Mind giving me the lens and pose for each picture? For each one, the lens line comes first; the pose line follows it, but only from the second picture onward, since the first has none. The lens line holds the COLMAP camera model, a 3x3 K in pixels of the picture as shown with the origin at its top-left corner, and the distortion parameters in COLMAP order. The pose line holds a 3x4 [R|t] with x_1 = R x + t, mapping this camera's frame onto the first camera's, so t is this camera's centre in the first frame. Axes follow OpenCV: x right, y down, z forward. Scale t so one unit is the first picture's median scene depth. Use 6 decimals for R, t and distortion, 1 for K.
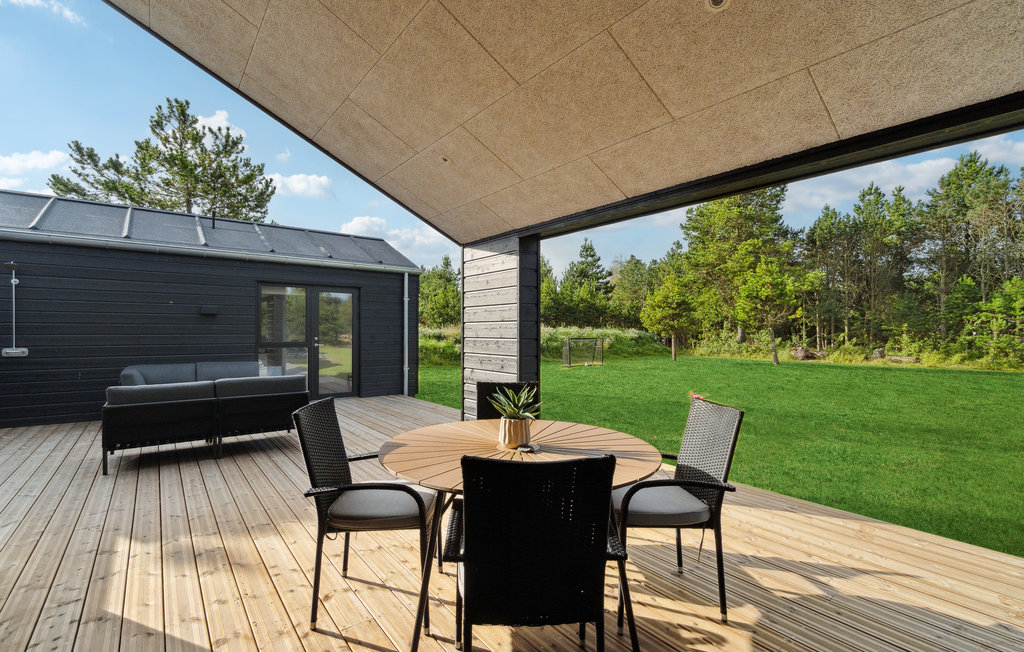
lens RADIAL K [[455.2, 0, 511.0], [0, 455.2, 328.0], [0, 0, 1]] dist [-0.003369, -0.000053]
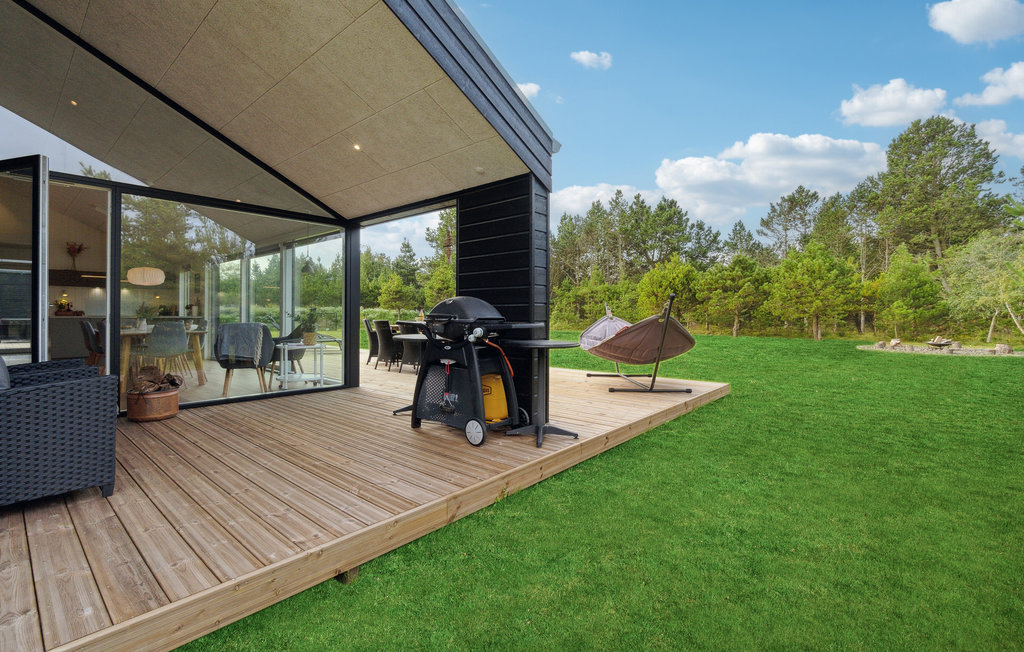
lens RADIAL K [[455.2, 0, 511.9], [0, 455.2, 318.7], [0, 0, 1]] dist [-0.003369, -0.000053]
pose [[0.981812, 0.001292, 0.189849, 0.329964], [-0.004482, 0.999856, 0.016375, 0.008772], [-0.189801, -0.016928, 0.981677, -0.452514]]
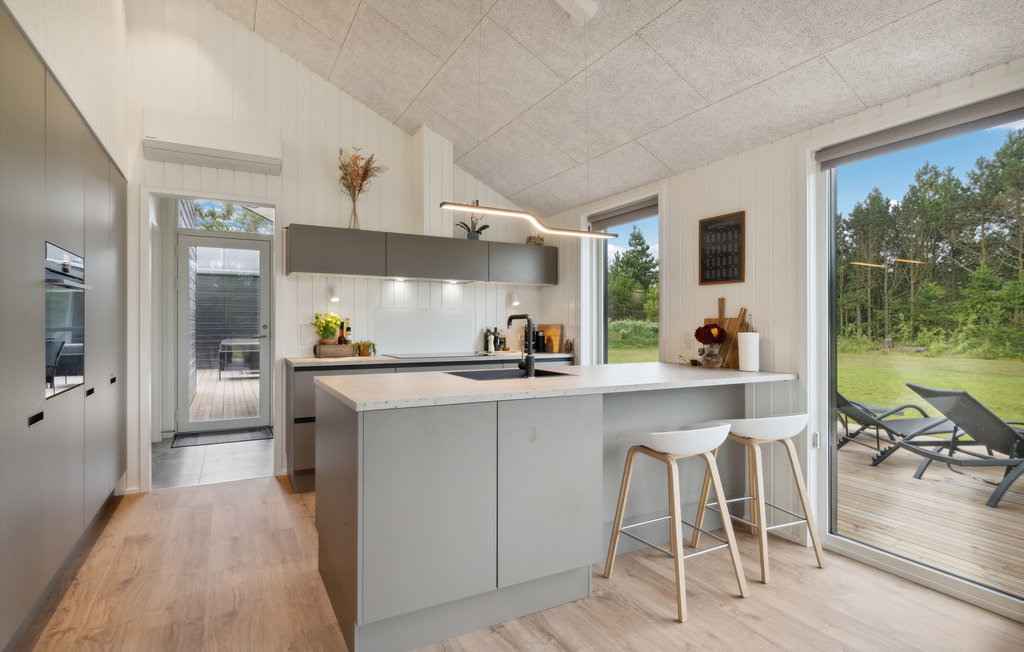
lens RADIAL K [[519.3, 0, 510.7], [0, 519.3, 323.2], [0, 0, 1]] dist [0.003398, 0.000206]
pose [[0.986338, -0.001695, -0.164724, 0.132545], [0.002237, 0.999993, 0.003105, 0.004346], [0.164717, -0.003431, 0.986335, -0.181380]]
